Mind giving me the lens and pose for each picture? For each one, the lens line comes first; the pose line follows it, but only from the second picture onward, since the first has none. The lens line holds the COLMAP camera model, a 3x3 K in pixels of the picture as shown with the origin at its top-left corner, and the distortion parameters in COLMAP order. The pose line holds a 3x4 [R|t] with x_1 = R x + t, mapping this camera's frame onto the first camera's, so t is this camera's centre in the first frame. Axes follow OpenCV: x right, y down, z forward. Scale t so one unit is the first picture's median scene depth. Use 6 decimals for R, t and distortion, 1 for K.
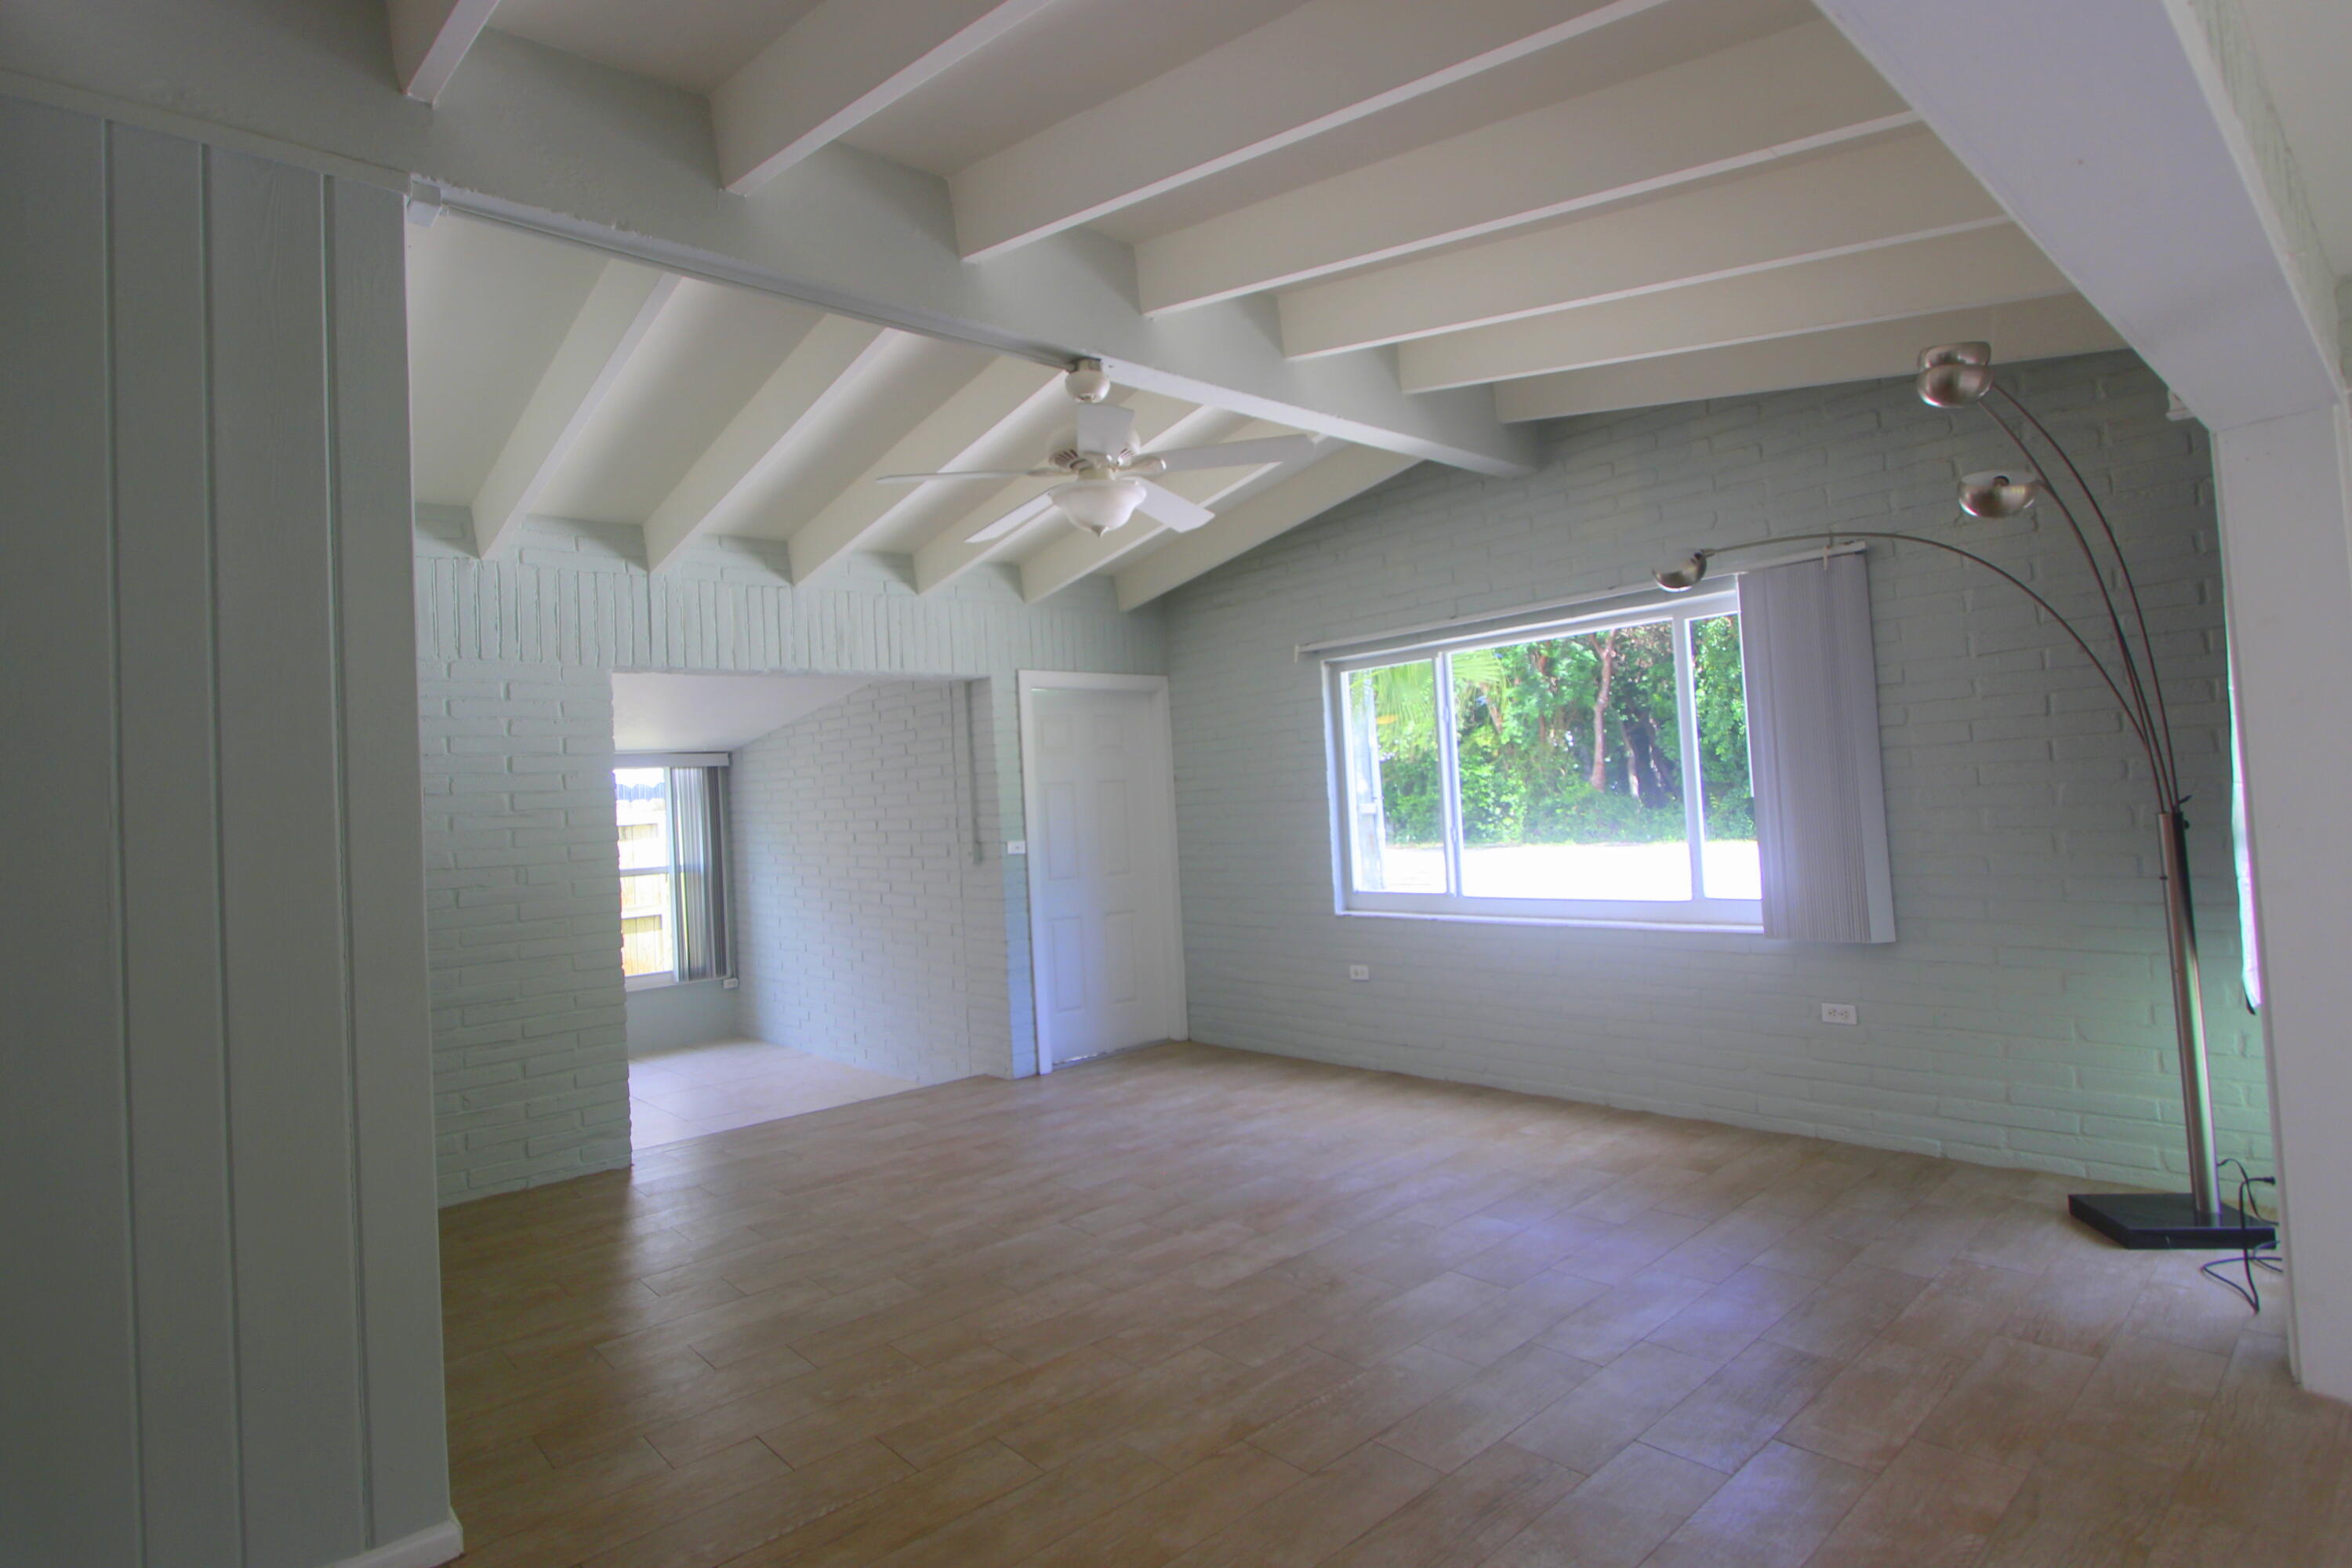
lens RADIAL K [[1160.8, 0, 1172.2], [0, 1160.8, 775.3], [0, 0, 1]] dist [-0.014315, 0.000120]
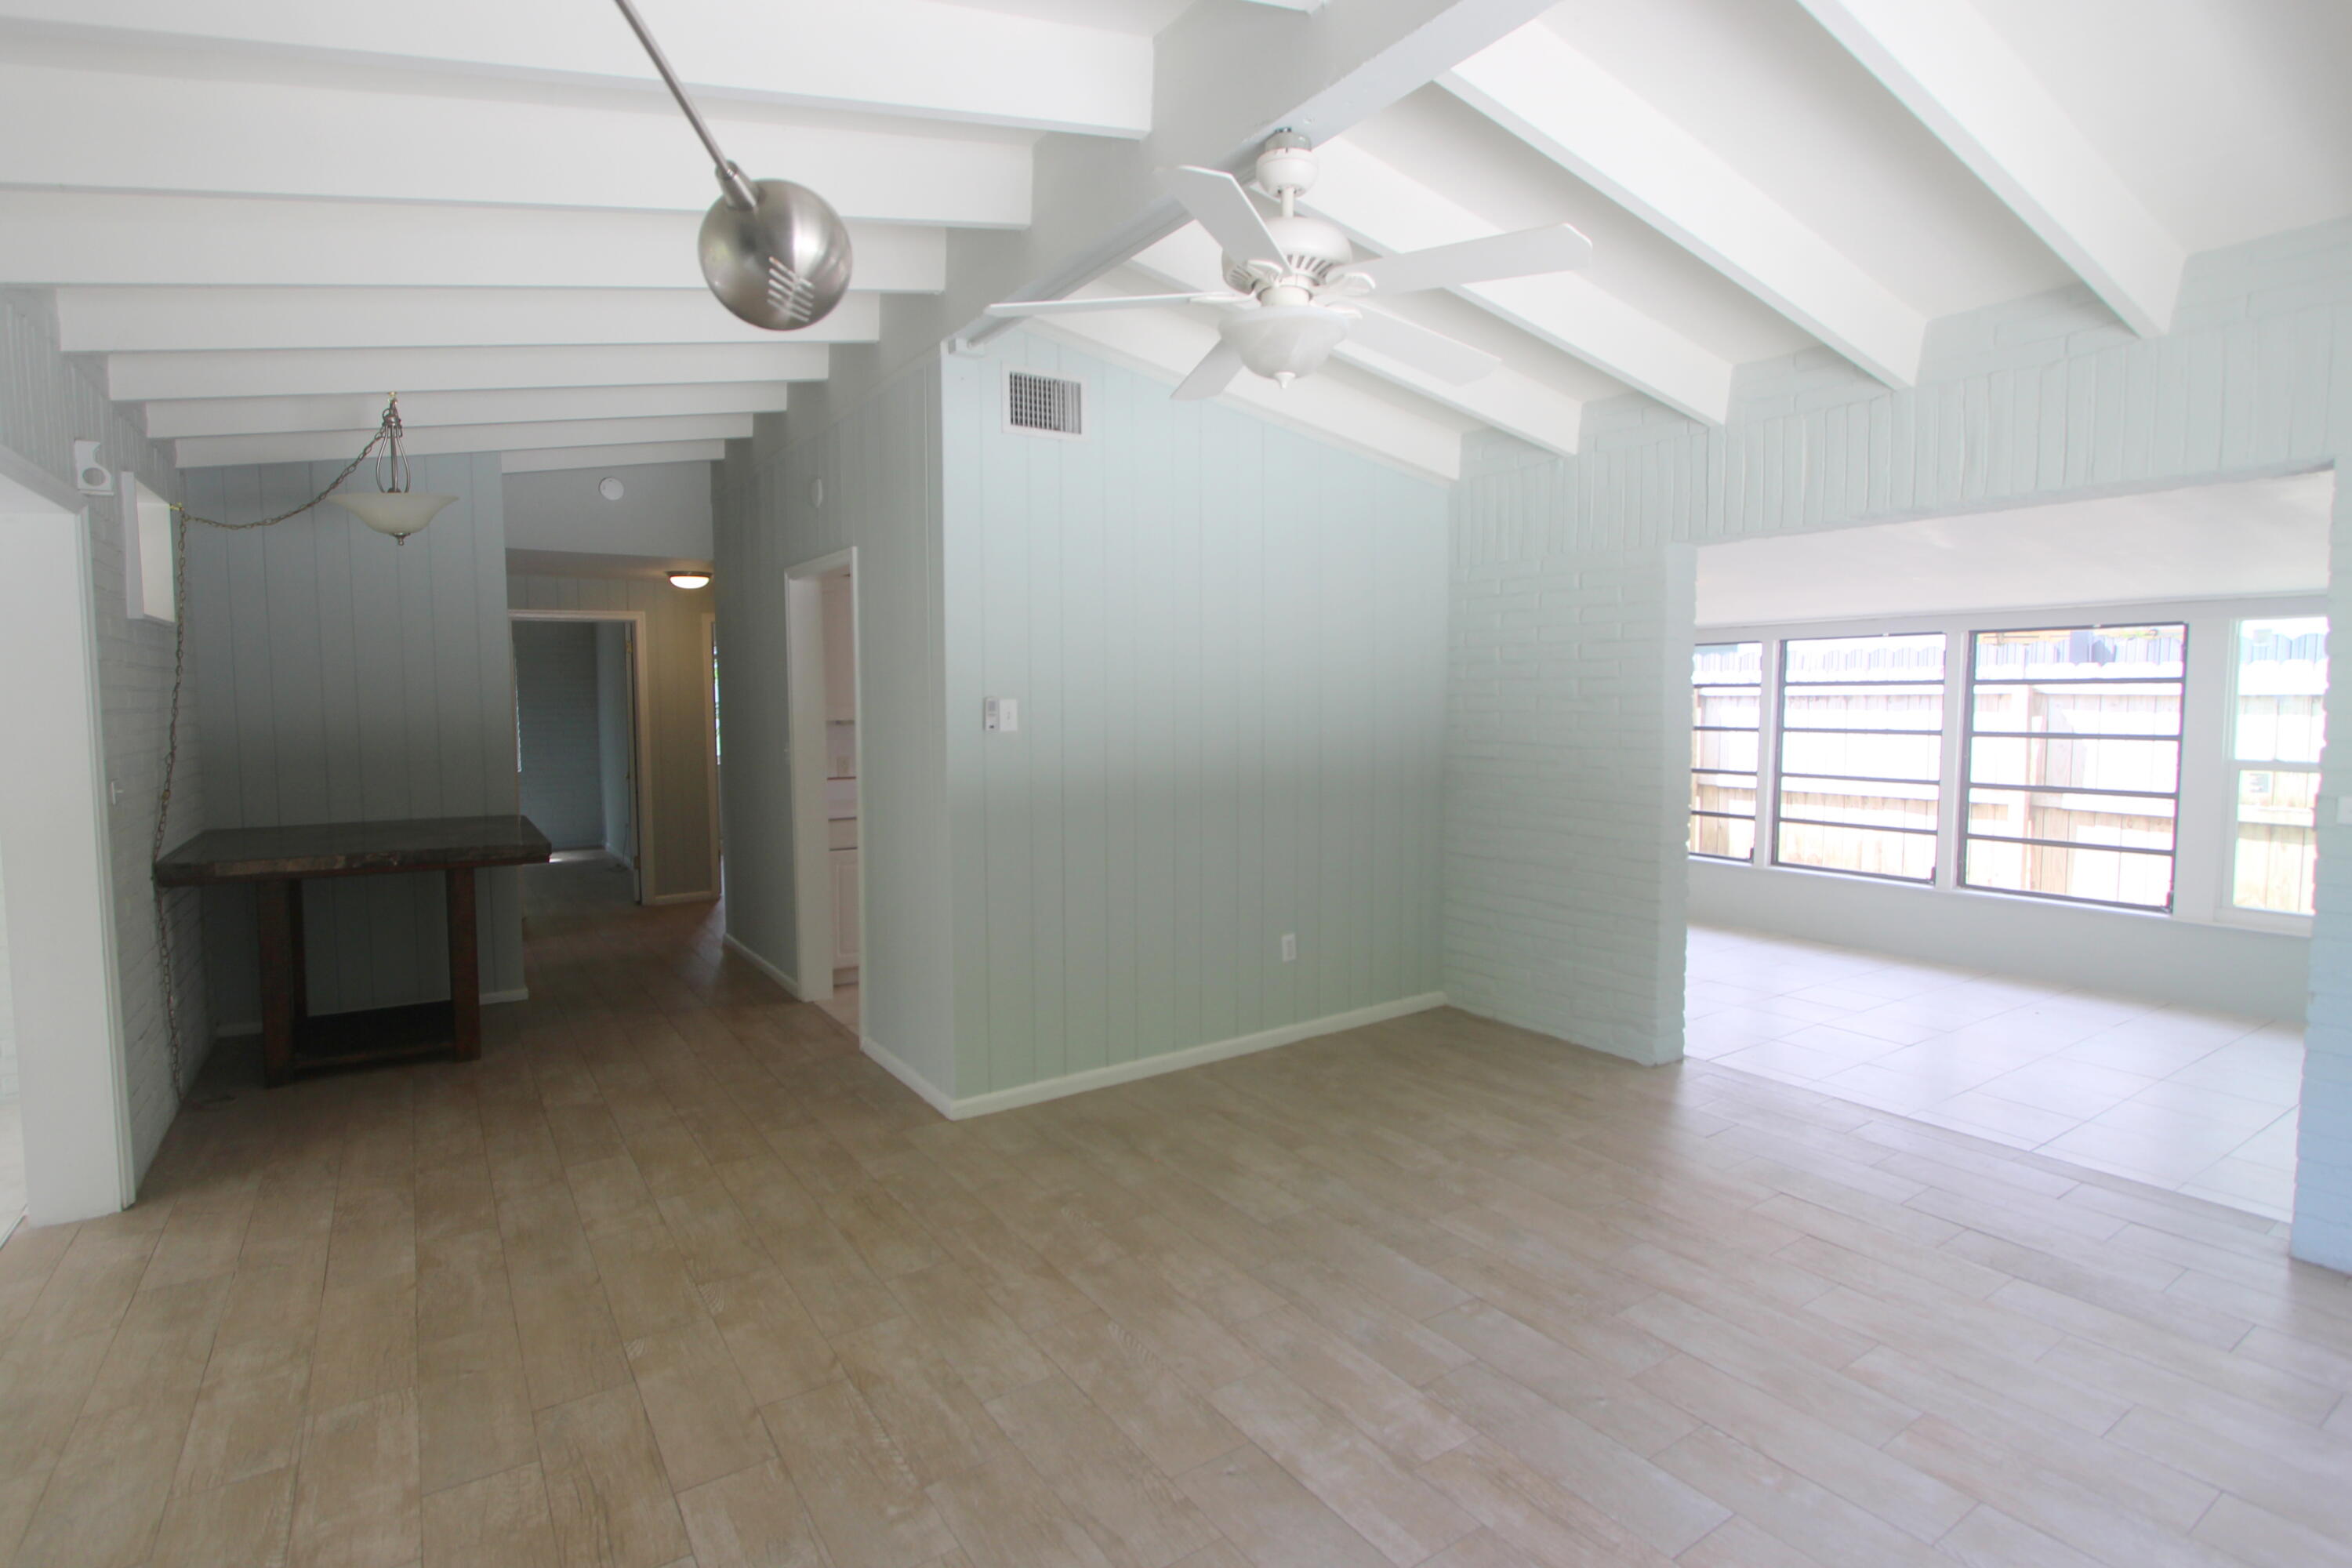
lens RADIAL K [[1134.9, 0, 1169.5], [0, 1134.9, 767.5], [0, 0, 1]] dist [-0.014743, 0.000575]
pose [[-0.124430, 0.120514, -0.984883, 0.684487], [0.040995, 0.992373, 0.116251, -0.053736], [0.991381, -0.025910, -0.128421, 1.022601]]
